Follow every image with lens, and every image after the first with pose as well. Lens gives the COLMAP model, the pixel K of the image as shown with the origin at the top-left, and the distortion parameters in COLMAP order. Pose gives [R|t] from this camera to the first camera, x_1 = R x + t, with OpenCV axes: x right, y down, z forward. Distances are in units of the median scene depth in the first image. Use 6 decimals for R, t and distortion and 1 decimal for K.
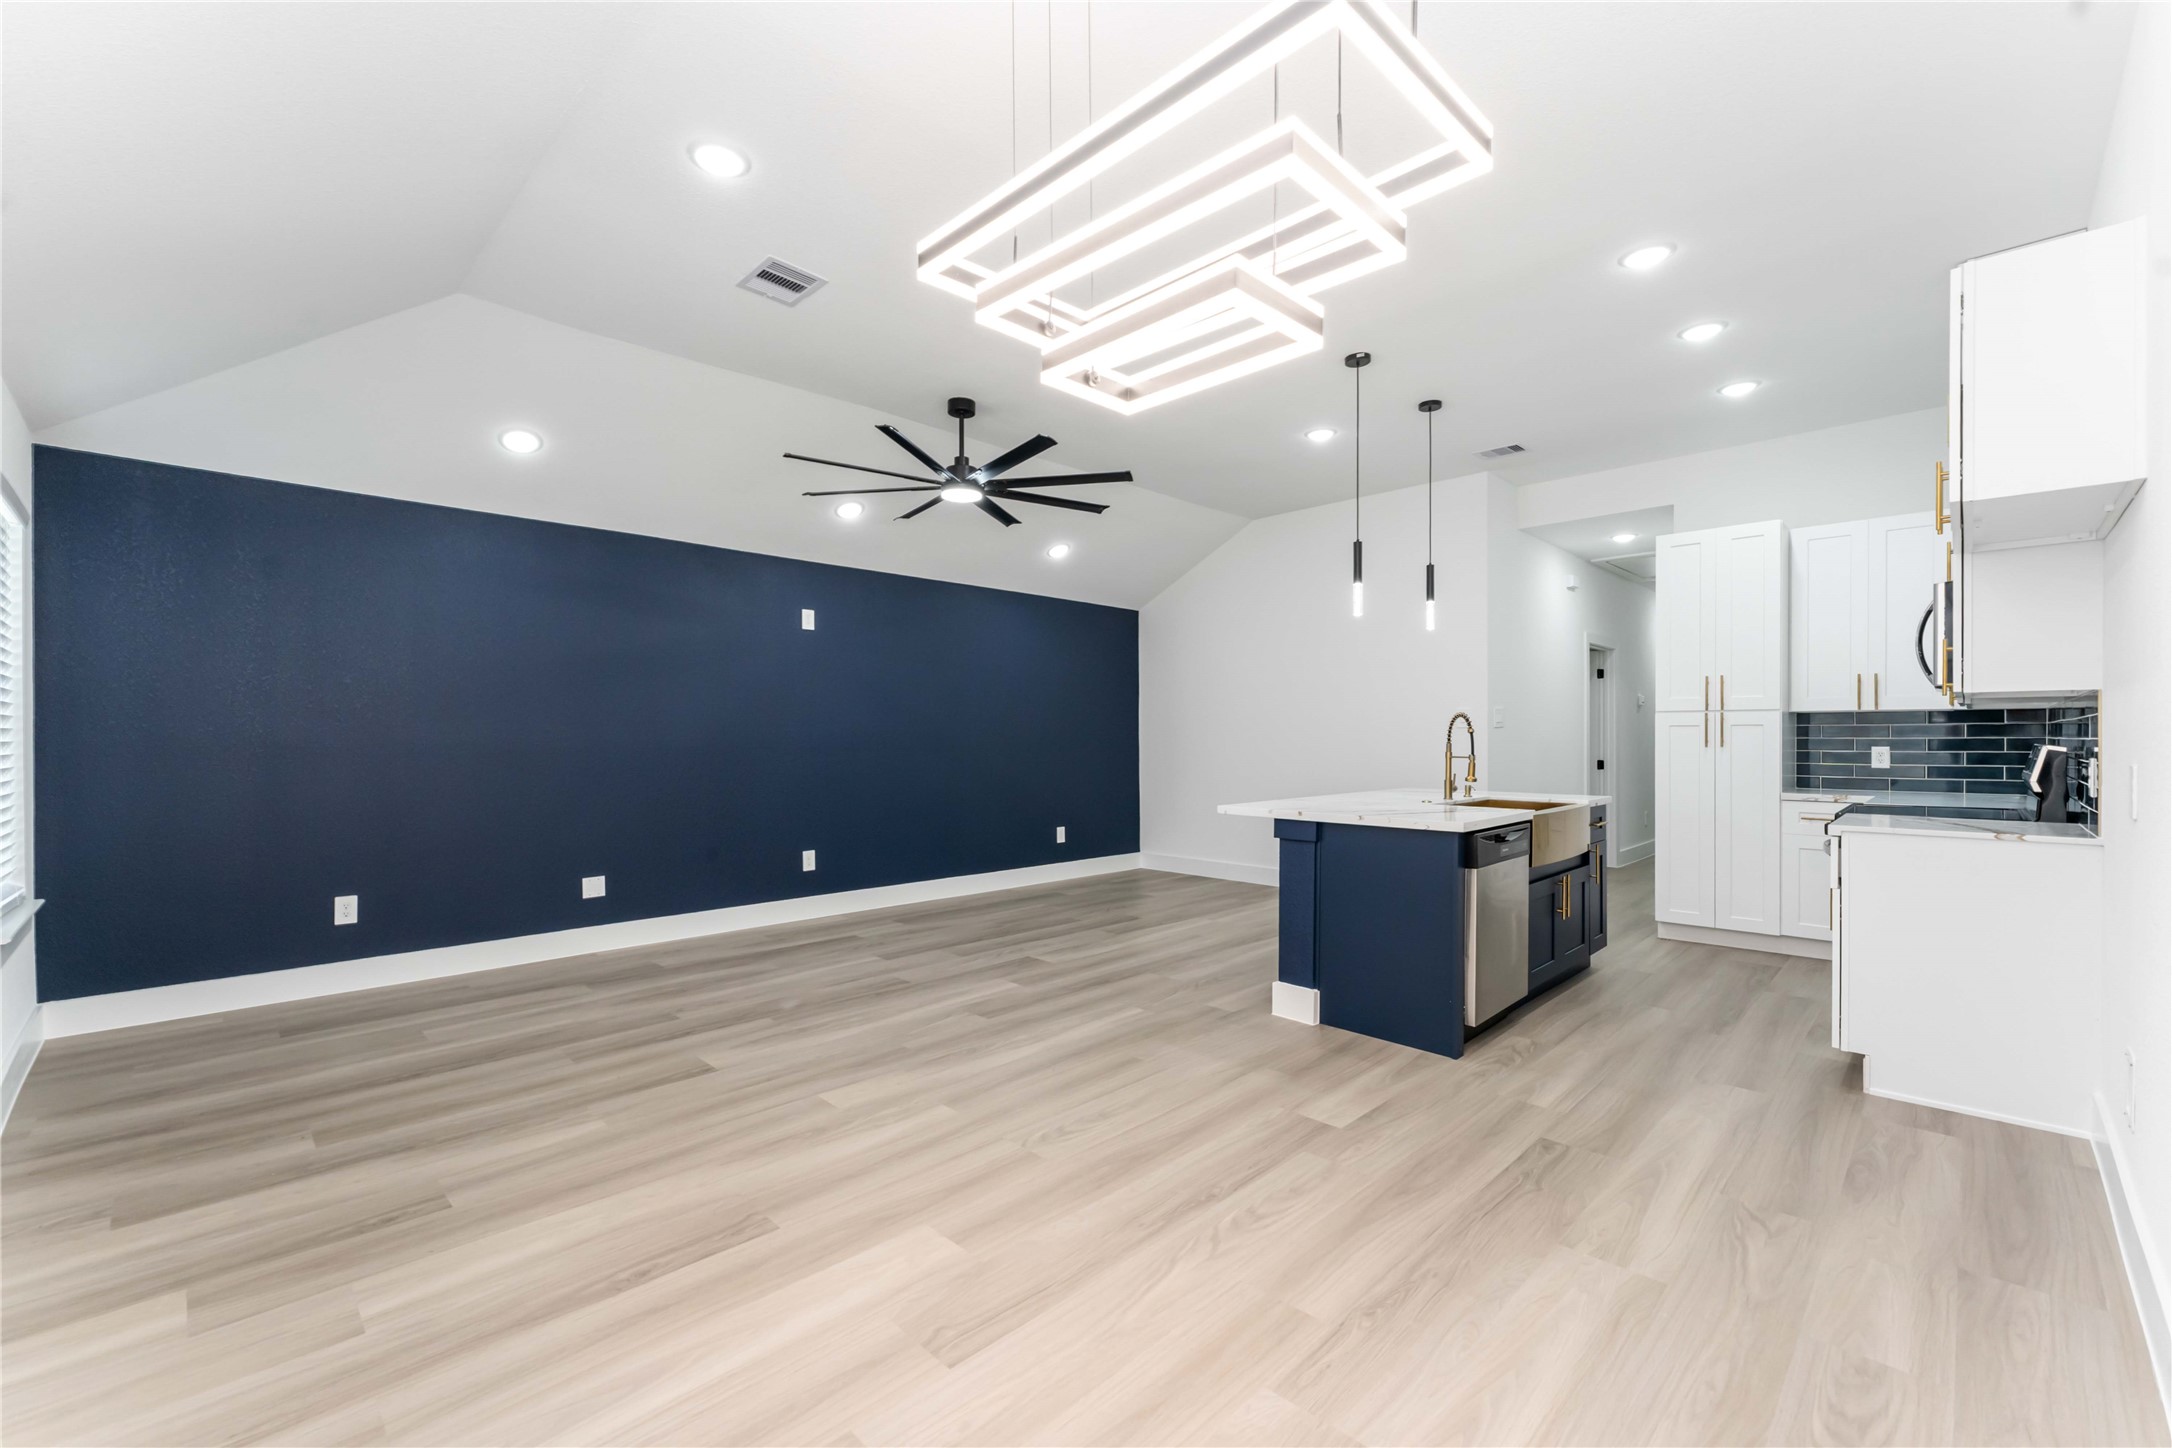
lens RADIAL K [[897.0, 0, 1072.0], [0, 897.0, 742.9], [0, 0, 1]] dist [0.001589, -0.000970]
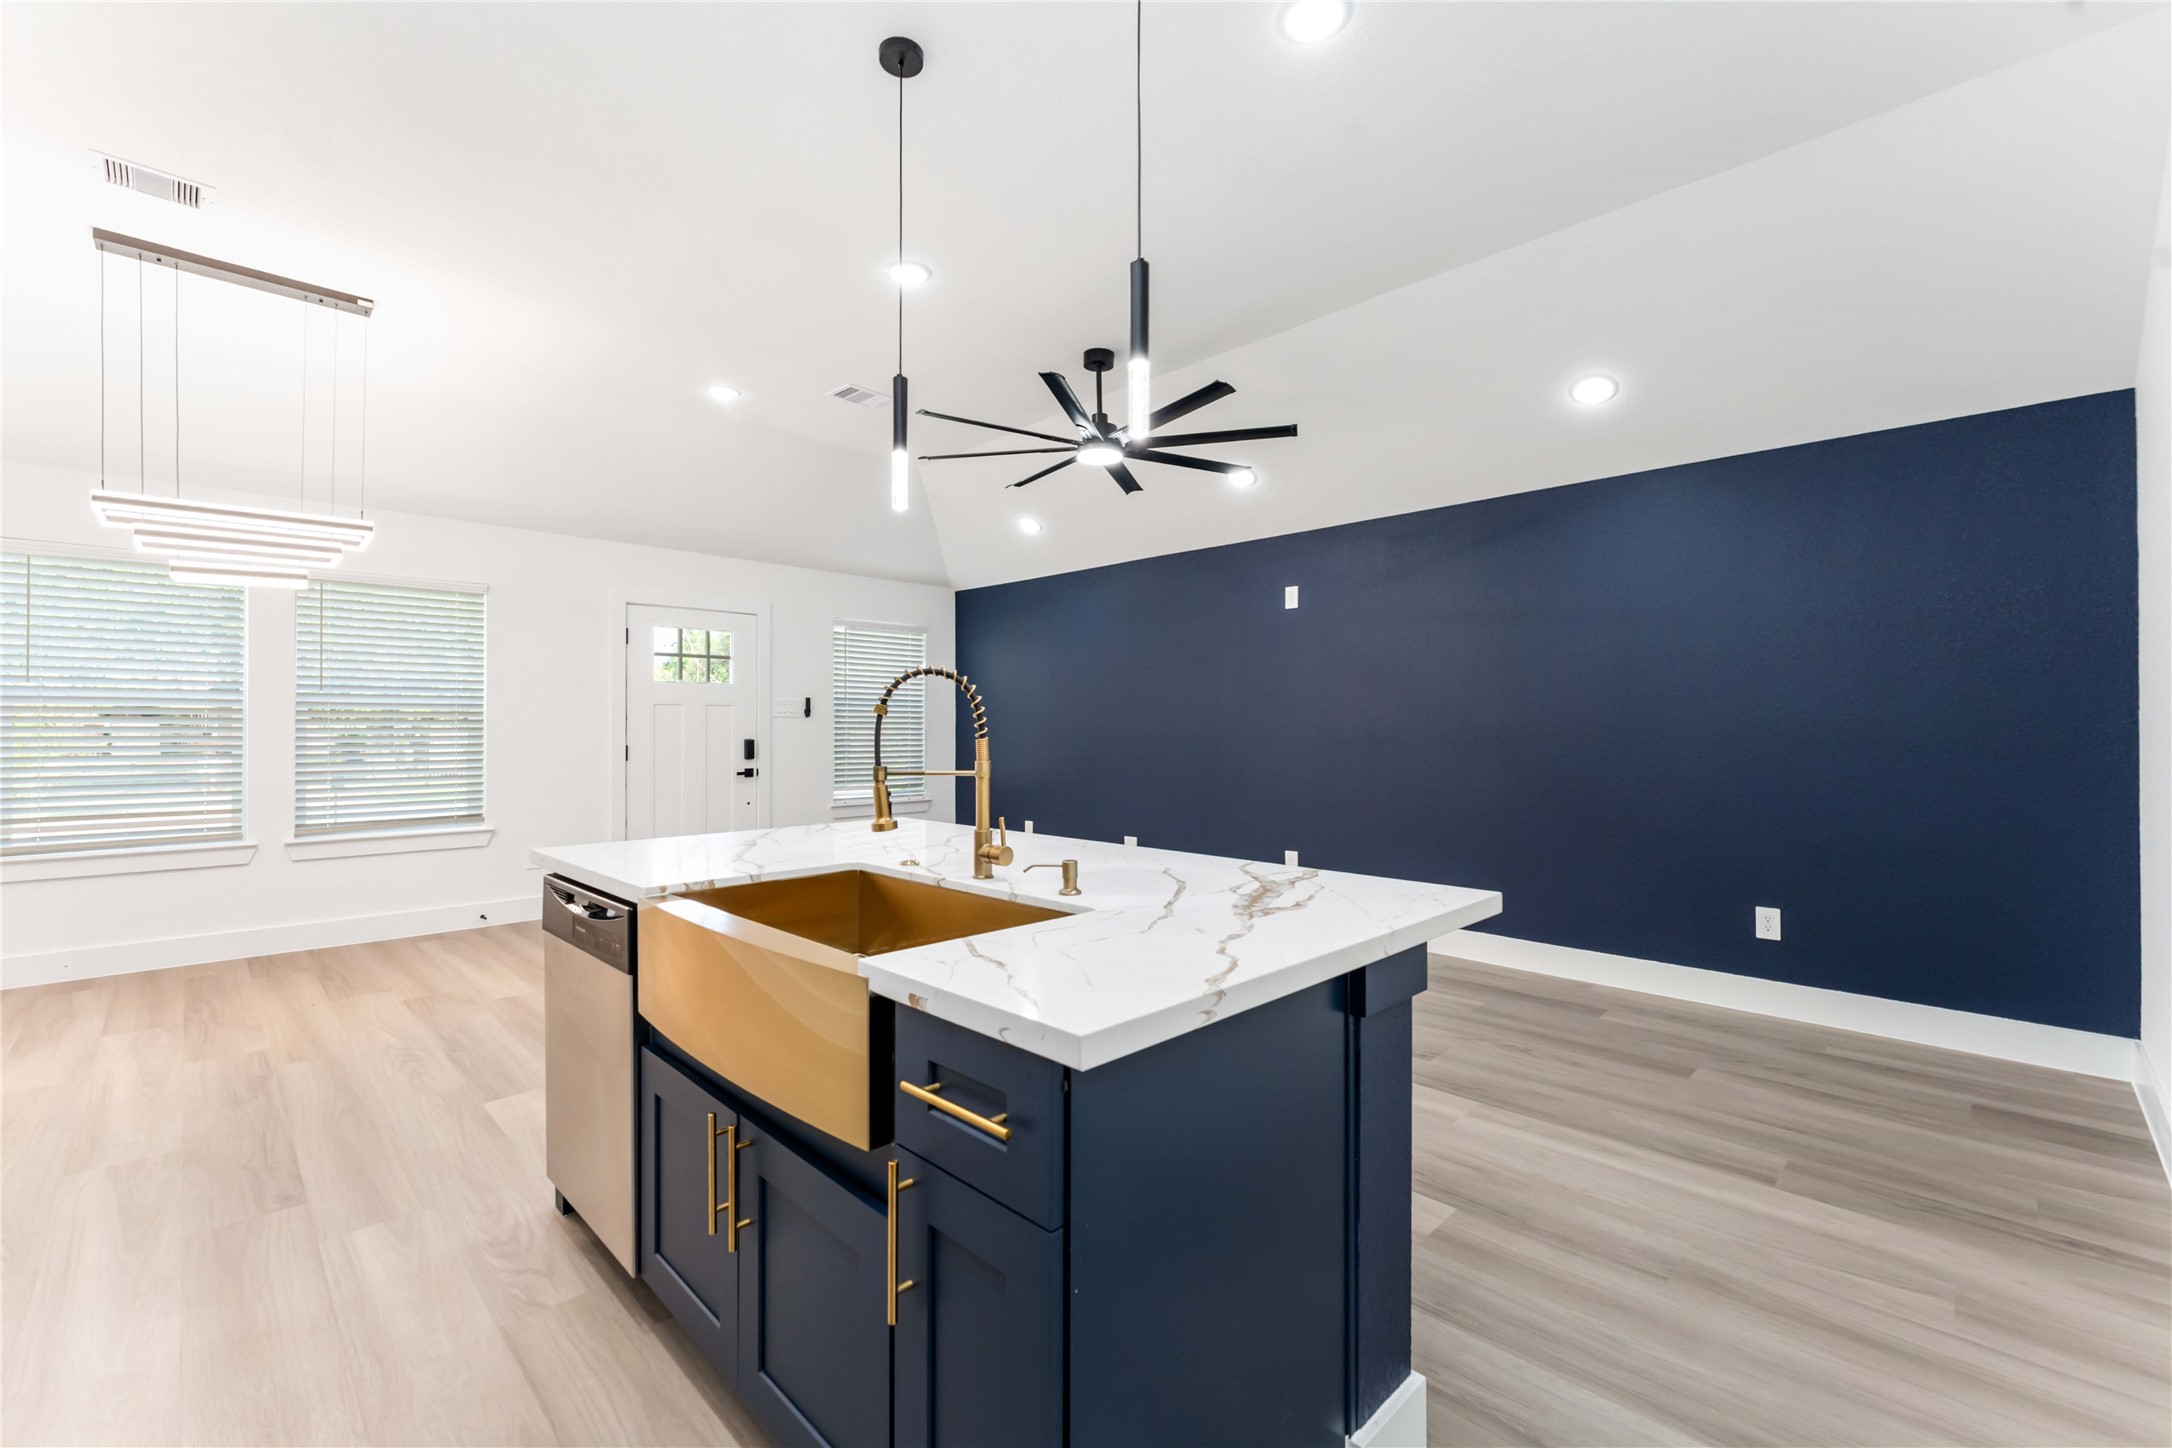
lens RADIAL K [[897.0, 0, 1077.8], [0, 897.0, 731.4], [0, 0, 1]] dist [0.001589, -0.000970]
pose [[-0.001908, 0.005577, -0.999983, 0.908584], [-0.008066, 0.999952, 0.005593, -0.006726], [0.999966, 0.008077, -0.001863, 1.151194]]
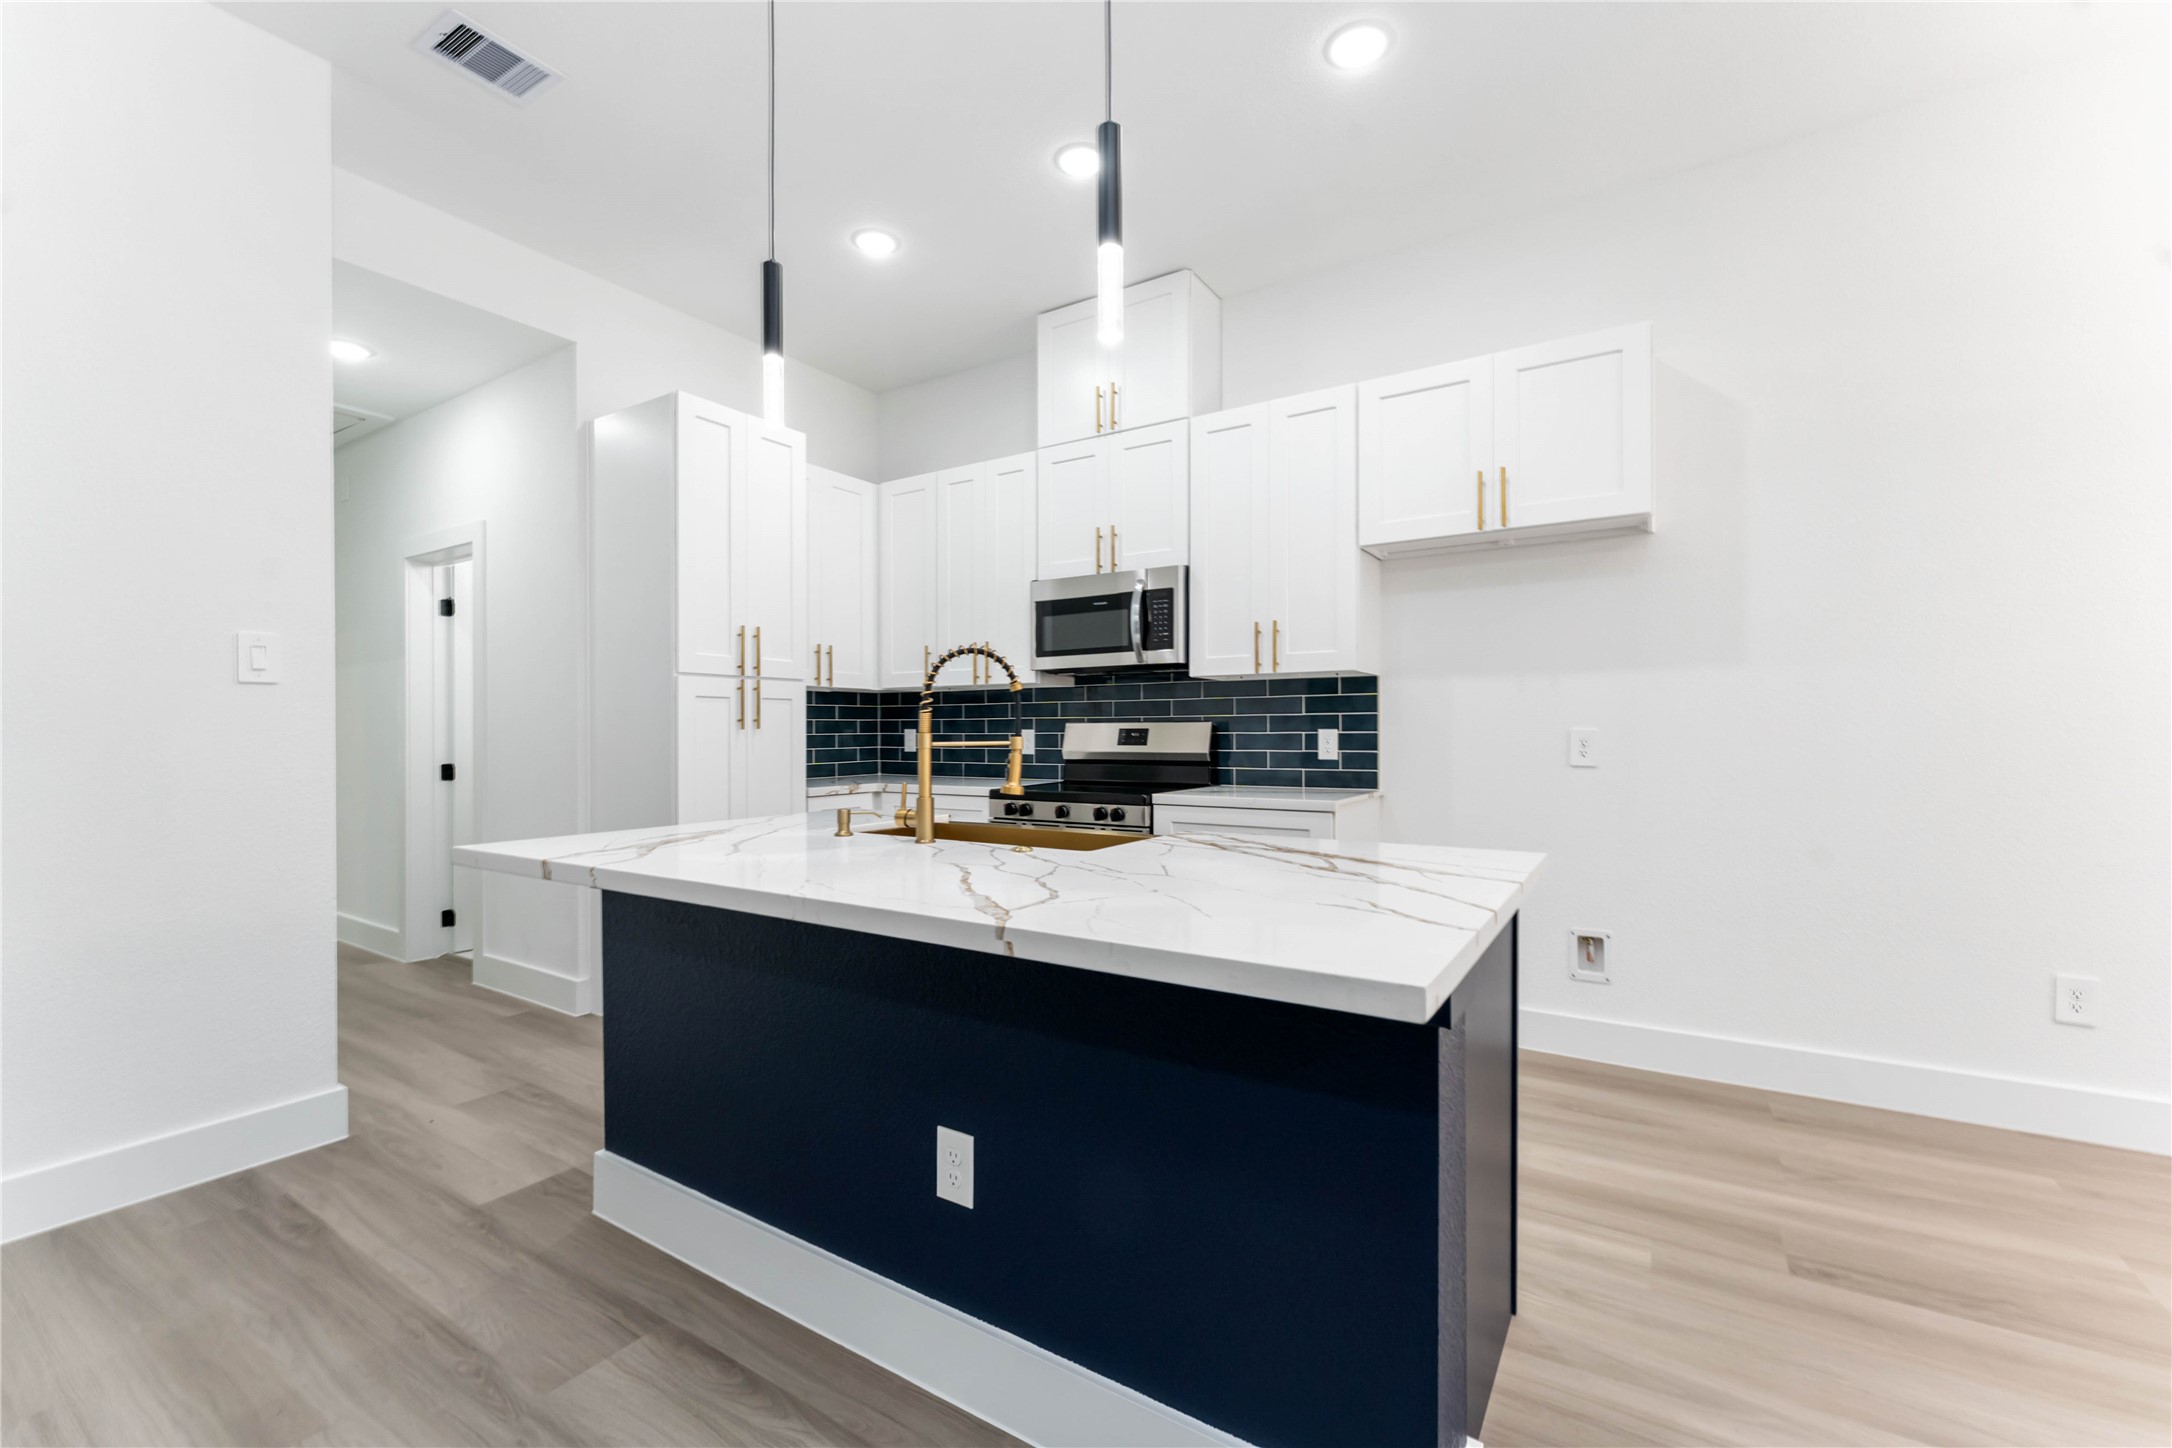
lens RADIAL K [[897.0, 0, 1080.8], [0, 897.0, 737.0], [0, 0, 1]] dist [0.001589, -0.000970]
pose [[-0.217247, -0.005716, 0.976100, -0.021510], [0.010830, 0.999907, 0.008266, 0.008913], [-0.976057, 0.012367, -0.217165, 1.126595]]
